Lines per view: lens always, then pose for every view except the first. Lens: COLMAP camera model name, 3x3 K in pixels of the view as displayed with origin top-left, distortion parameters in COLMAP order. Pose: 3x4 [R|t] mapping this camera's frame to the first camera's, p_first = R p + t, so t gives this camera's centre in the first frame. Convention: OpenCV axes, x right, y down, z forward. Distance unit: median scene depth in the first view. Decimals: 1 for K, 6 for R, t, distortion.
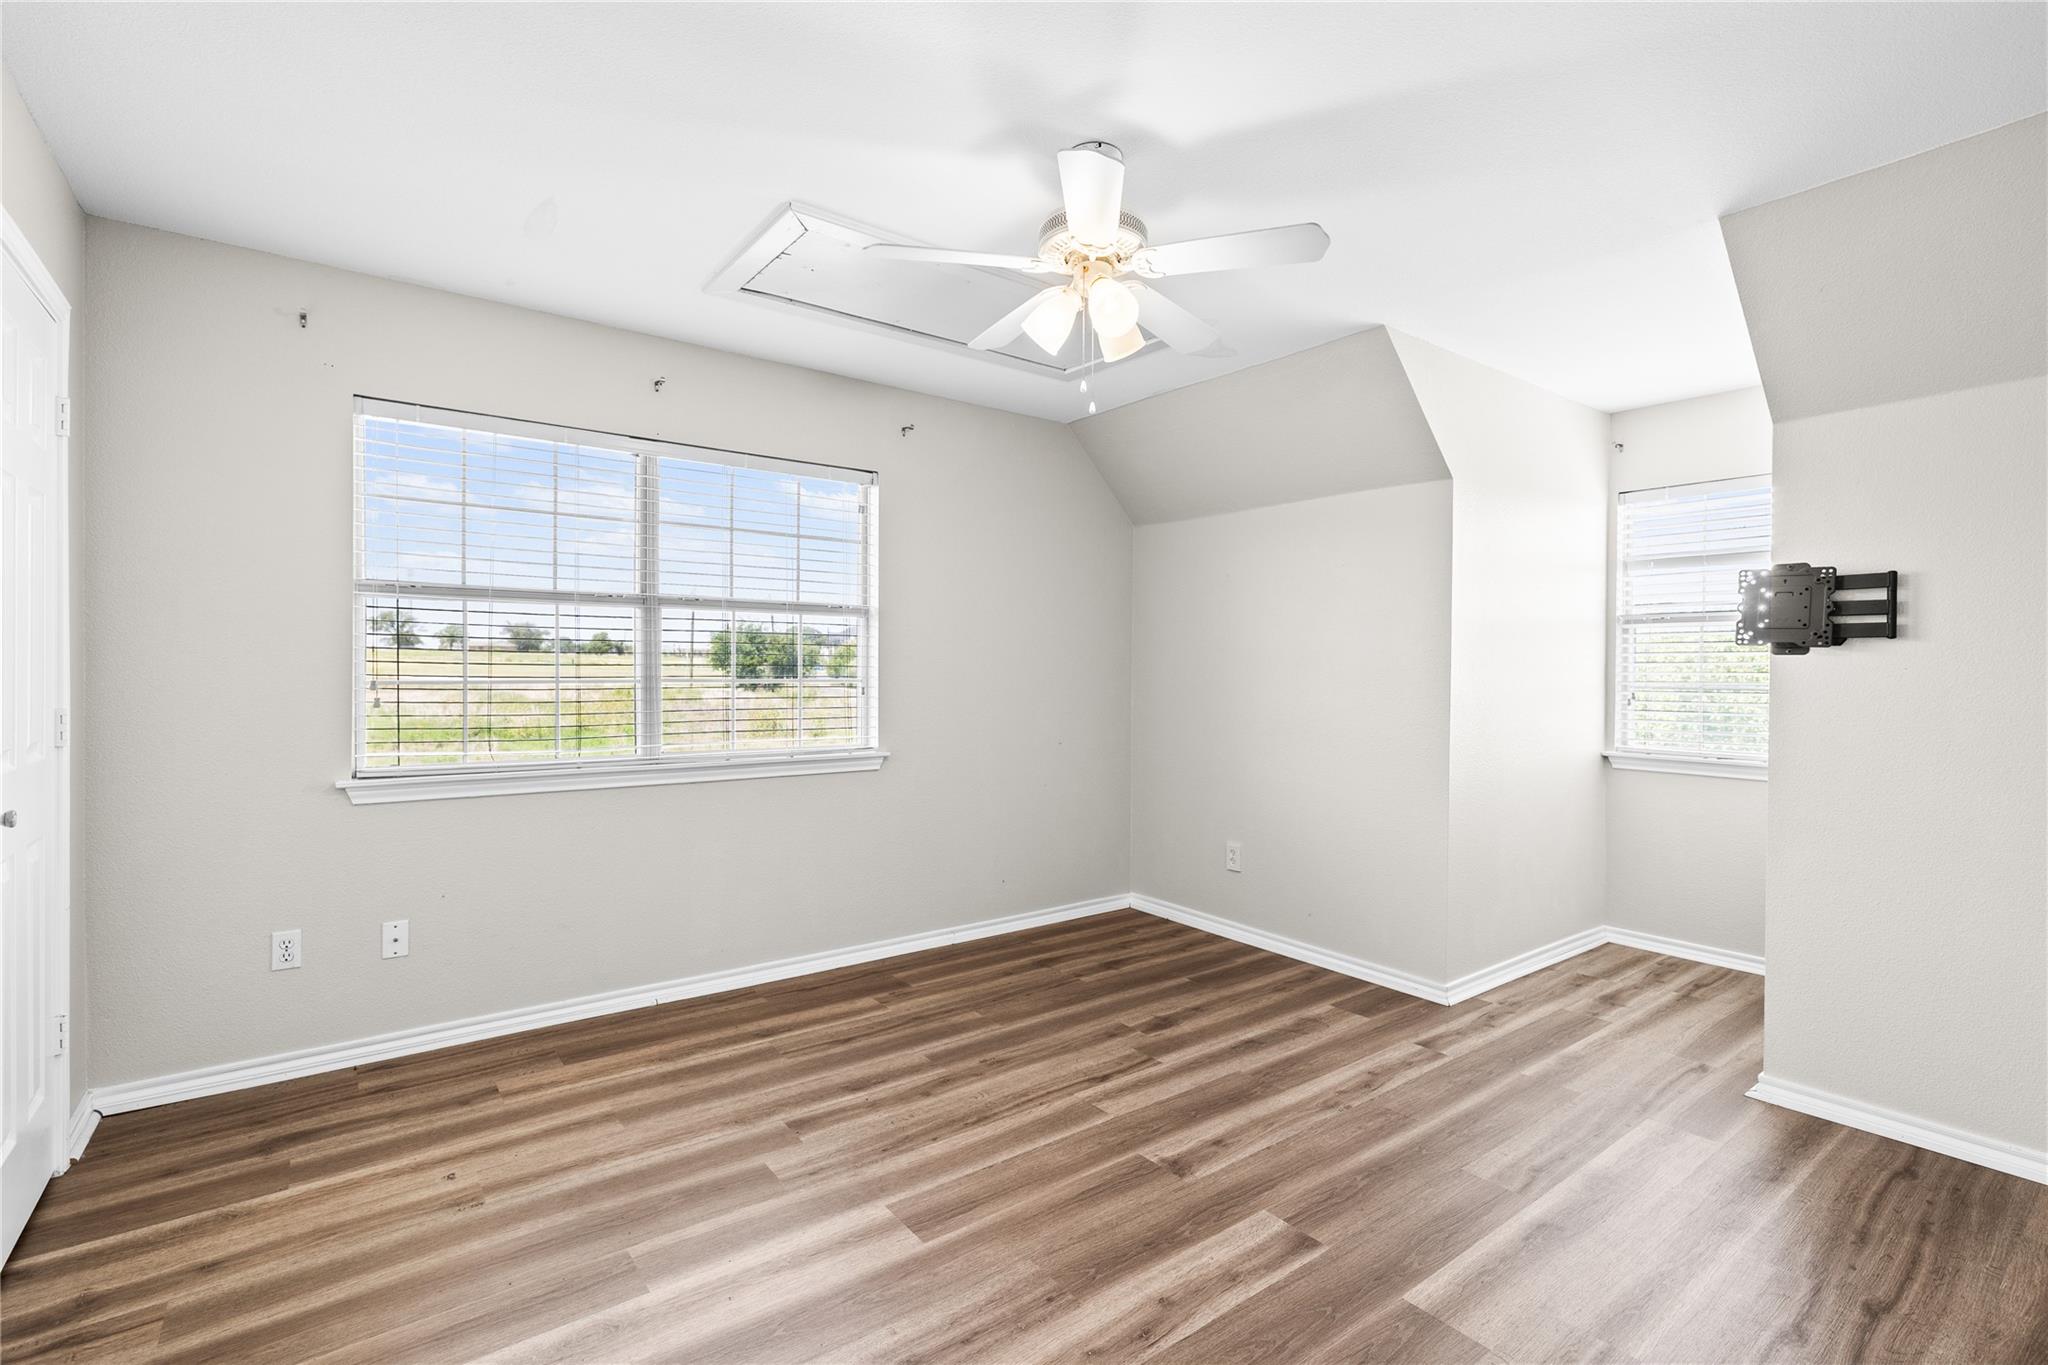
lens RADIAL K [[924.0, 0, 1031.5], [0, 924.0, 683.2], [0, 0, 1]] dist [-0.003630, 0.000072]
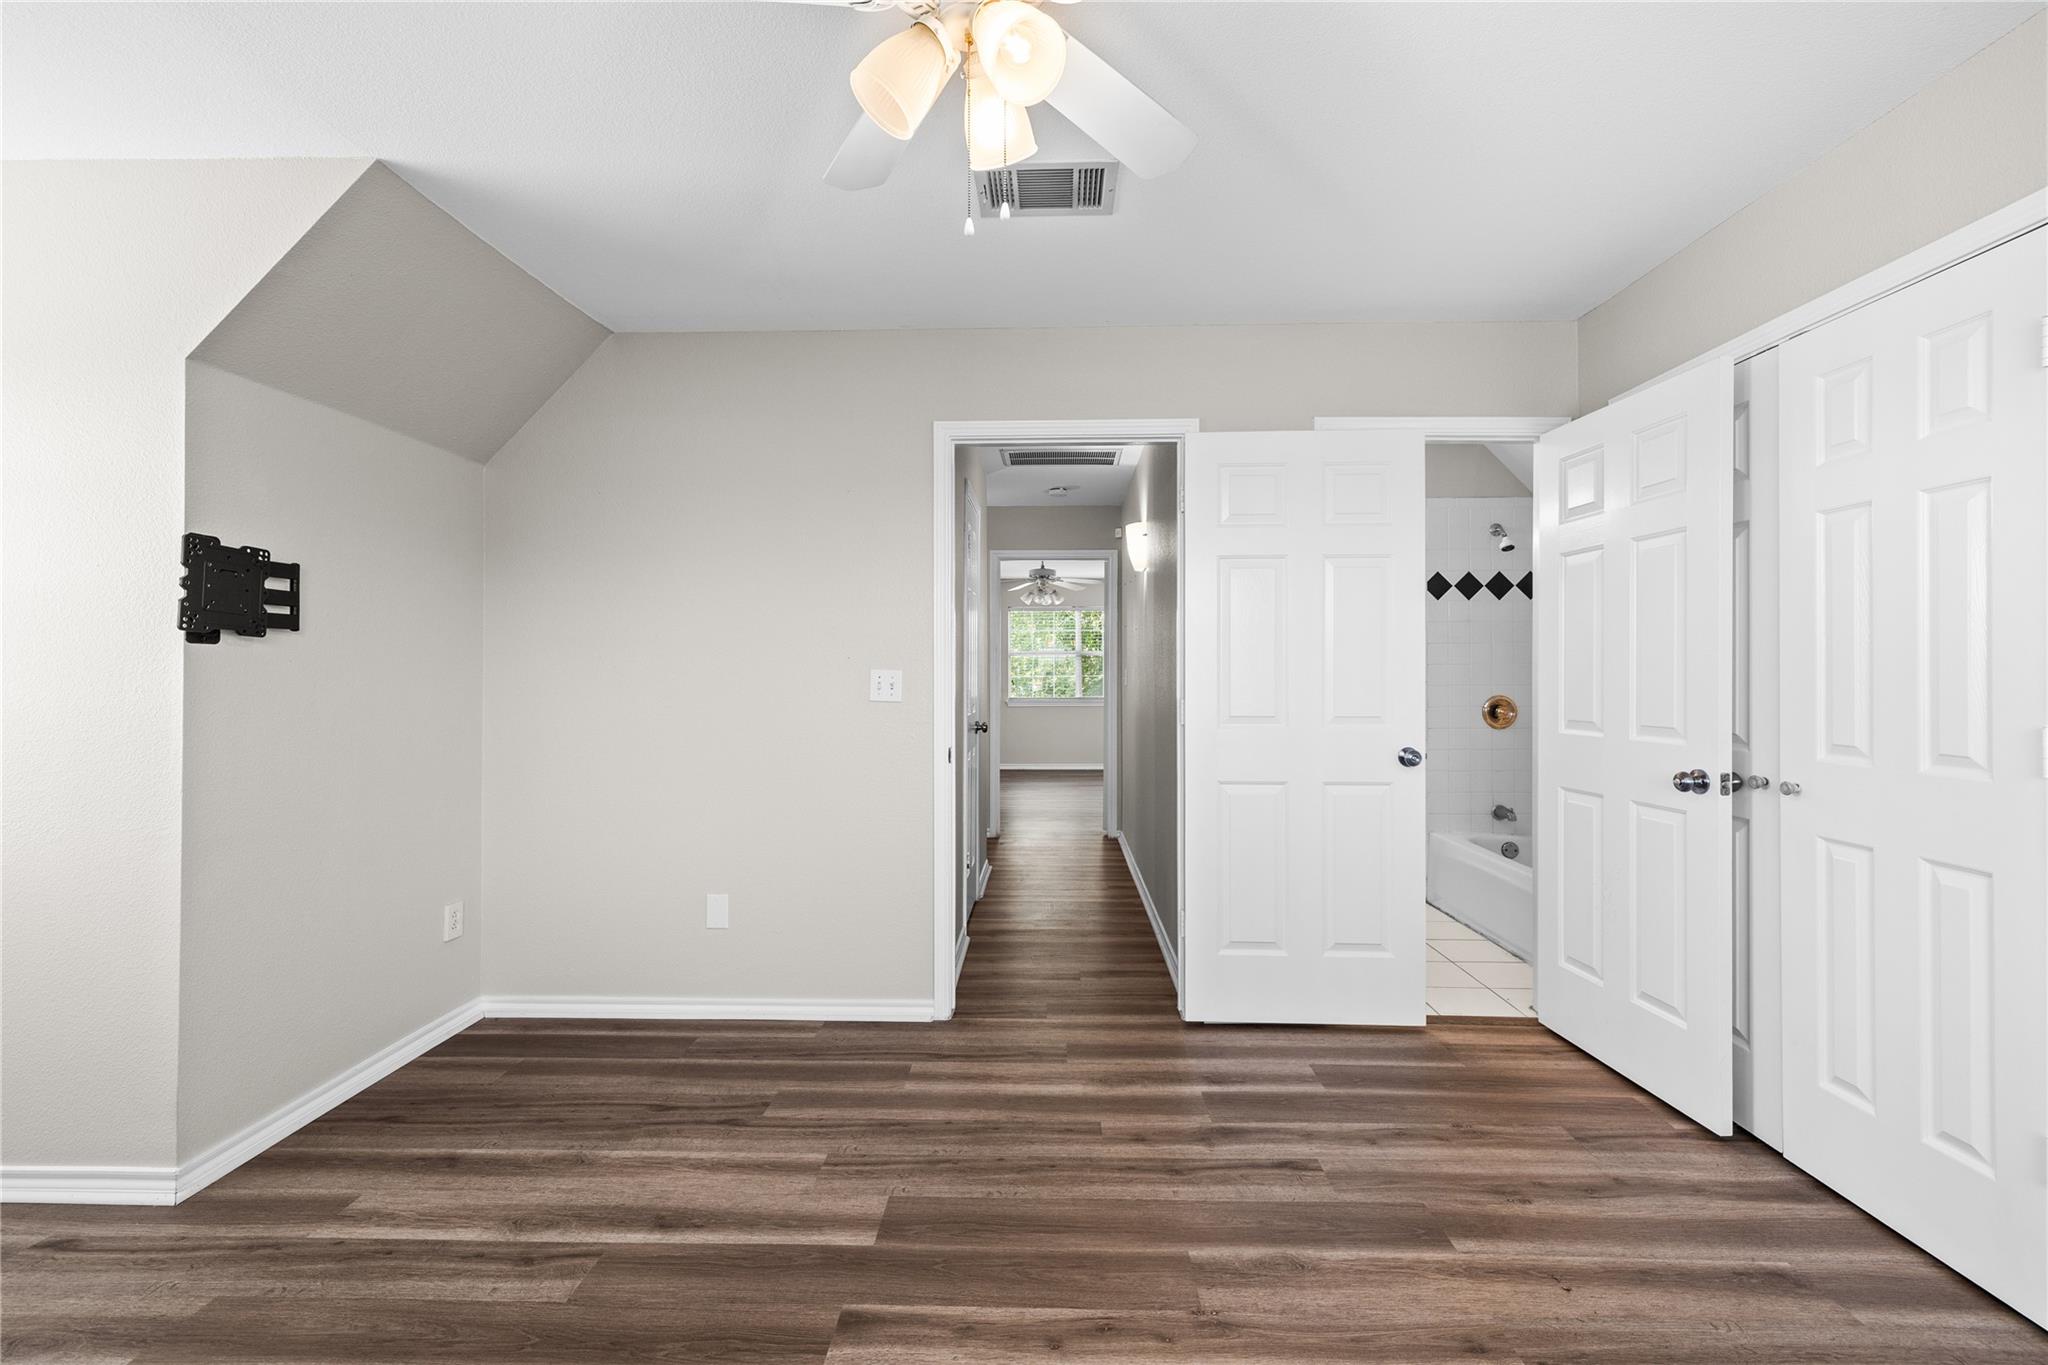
lens RADIAL K [[891.3, 0, 1026.5], [0, 891.3, 677.5], [0, 0, 1]] dist [0.002919, -0.000703]
pose [[-0.781373, -0.004957, 0.624045, -0.286726], [0.004940, 0.999888, 0.014127, -0.008042], [-0.624045, 0.014121, -0.781261, 1.258867]]
